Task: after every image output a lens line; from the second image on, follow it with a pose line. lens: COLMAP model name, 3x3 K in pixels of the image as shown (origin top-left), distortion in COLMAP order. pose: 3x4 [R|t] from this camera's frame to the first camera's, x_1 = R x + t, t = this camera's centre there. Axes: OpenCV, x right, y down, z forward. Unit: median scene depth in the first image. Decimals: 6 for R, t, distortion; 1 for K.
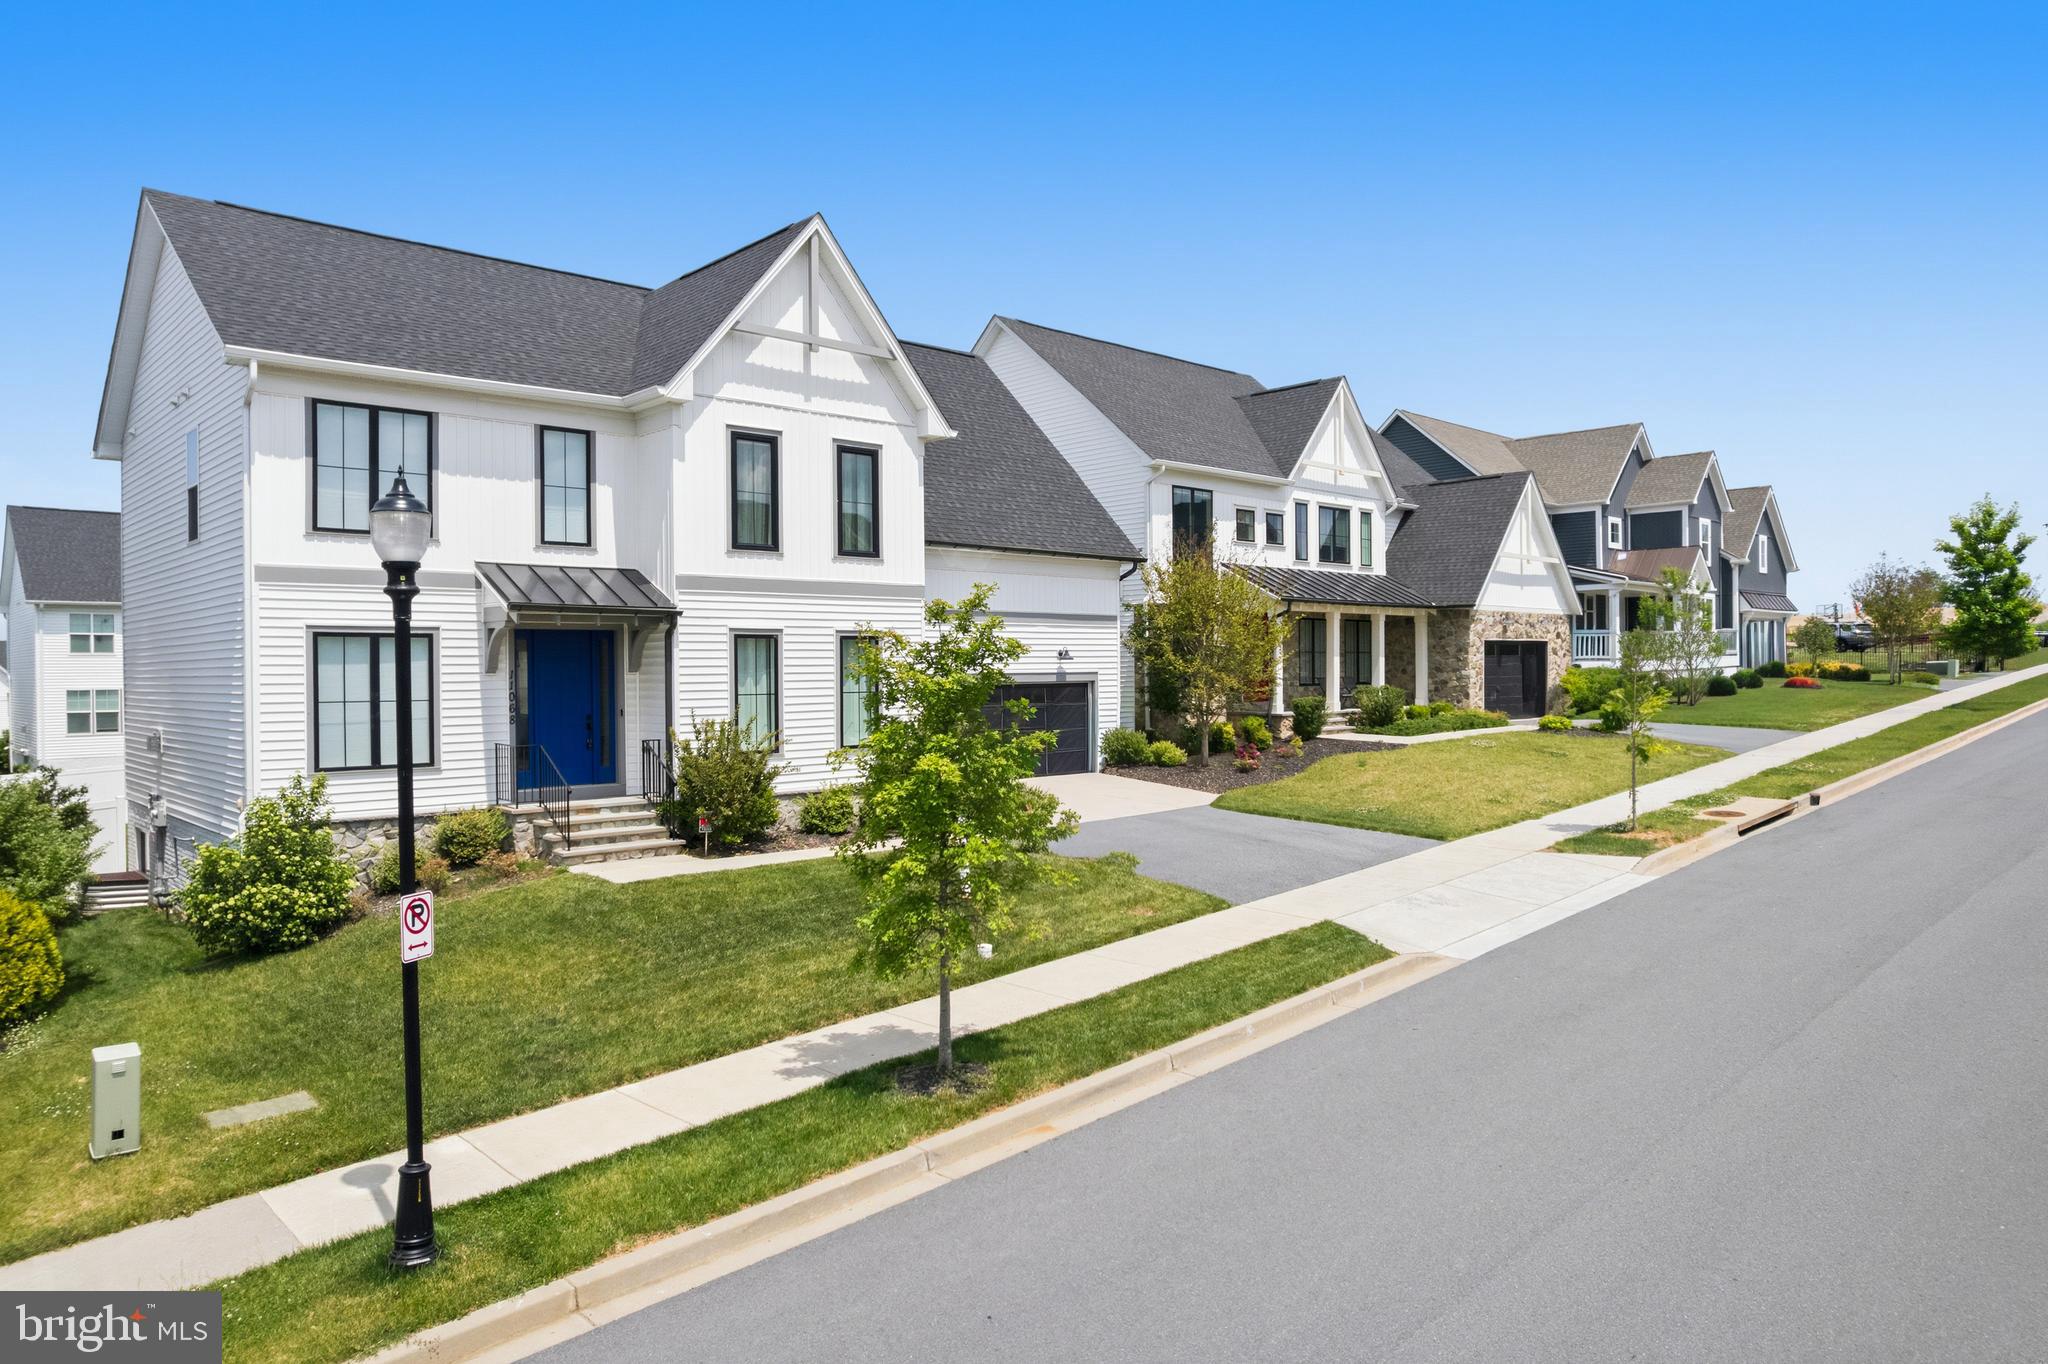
lens RADIAL K [[1333.1, 0, 1024.0], [0, 1333.1, 682.0], [0, 0, 1]] dist [-0.079090, 0.059909]
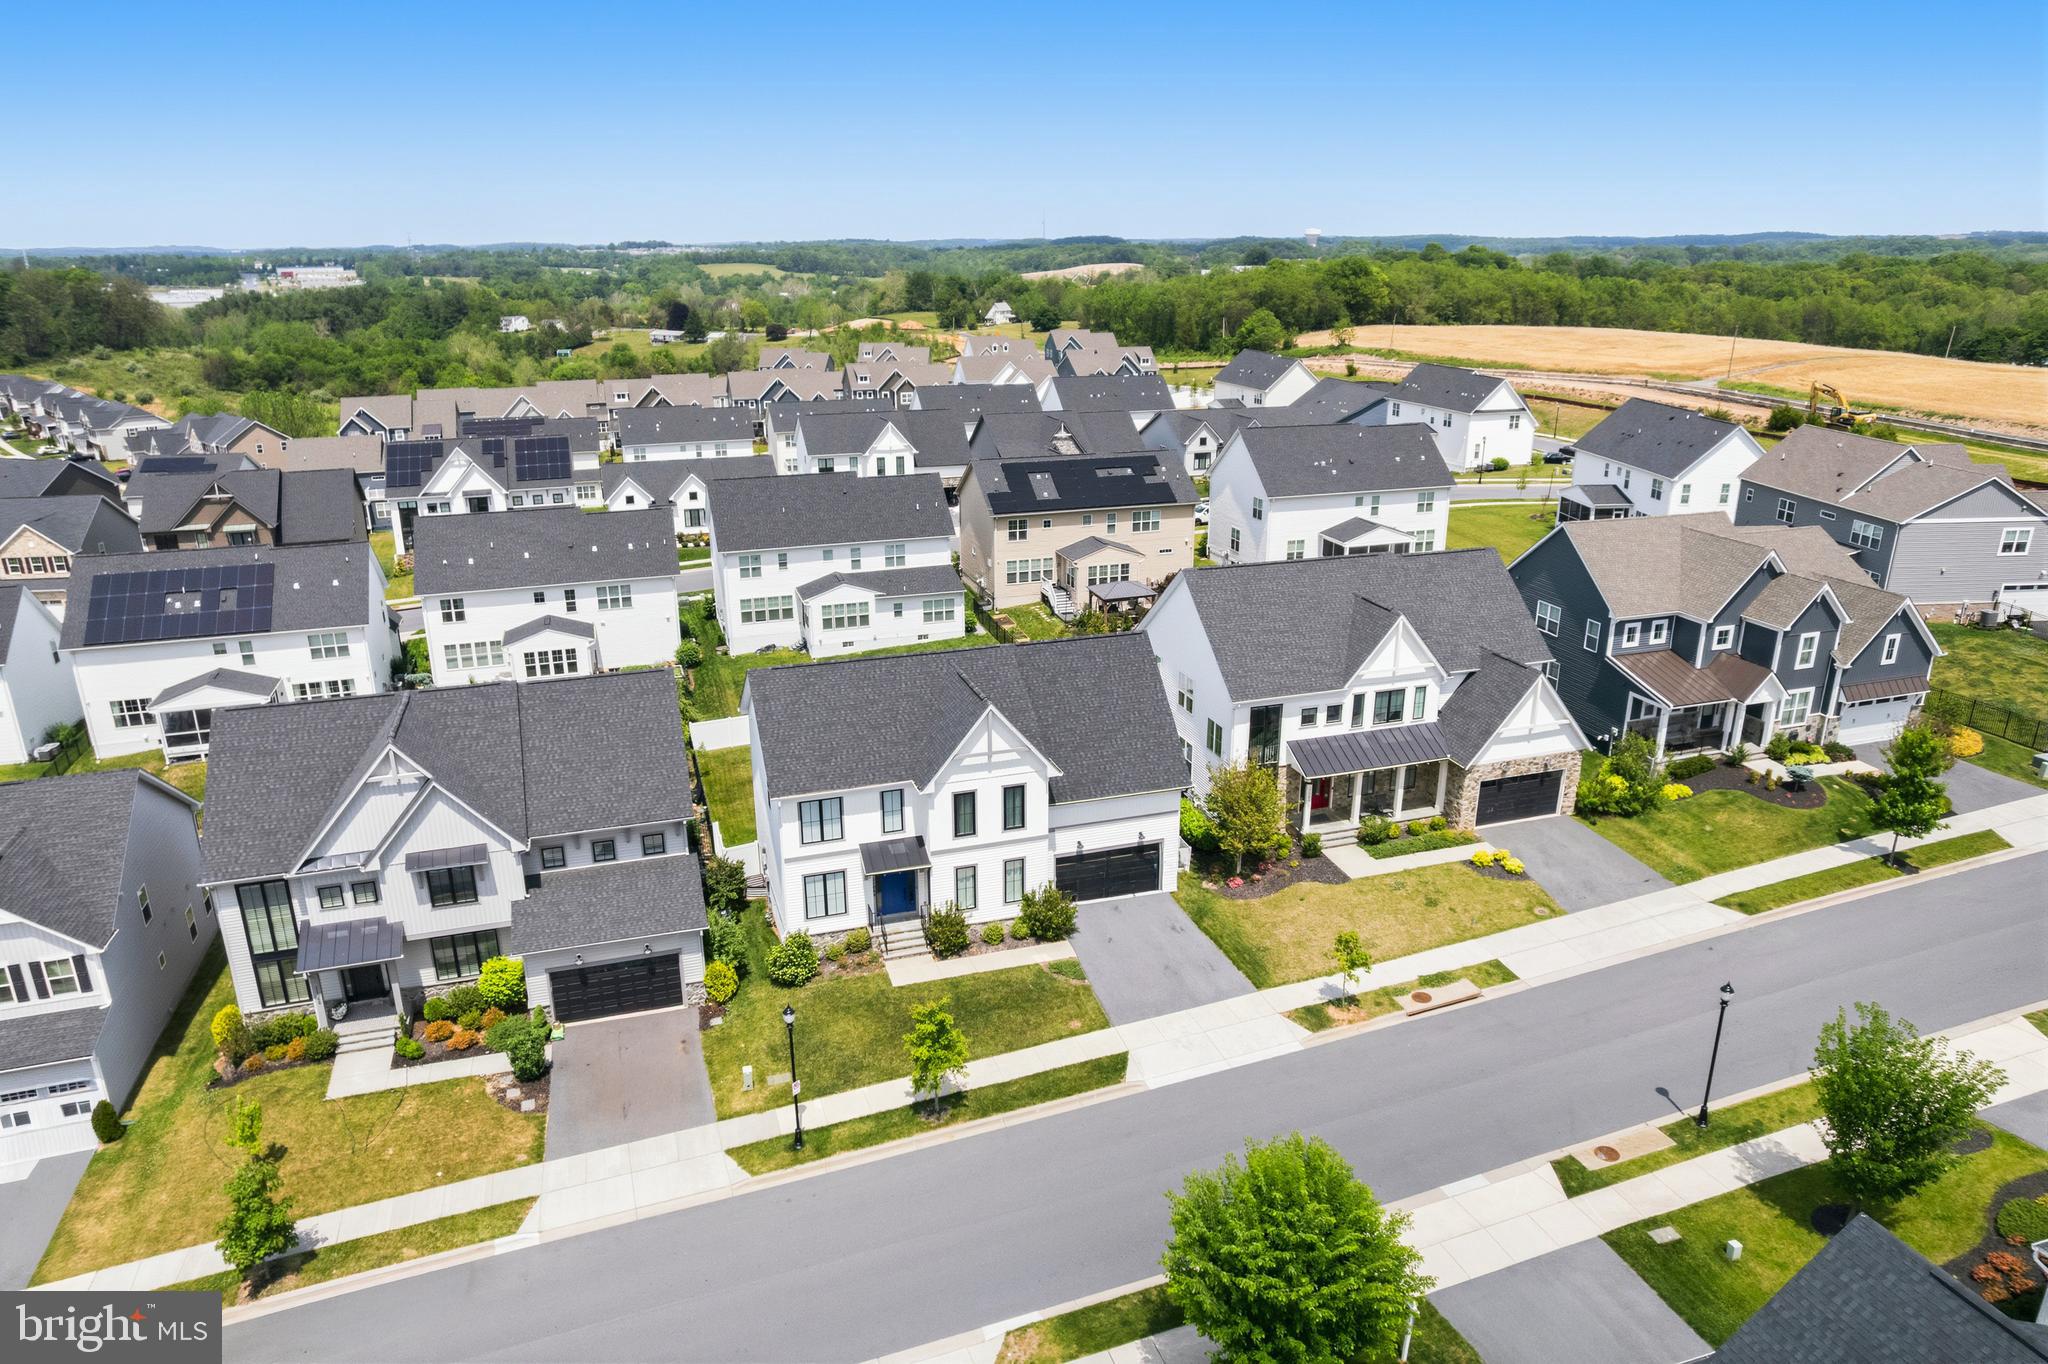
lens RADIAL K [[1311.8, 0, 1024.0], [0, 1311.8, 682.0], [0, 0, 1]] dist [-0.071916, 0.059143]
pose [[0.906222, 0.141919, -0.398273, 0.823302], [-0.008396, 0.947837, 0.318646, -1.145144], [0.422719, -0.285420, 0.860142, -0.963115]]
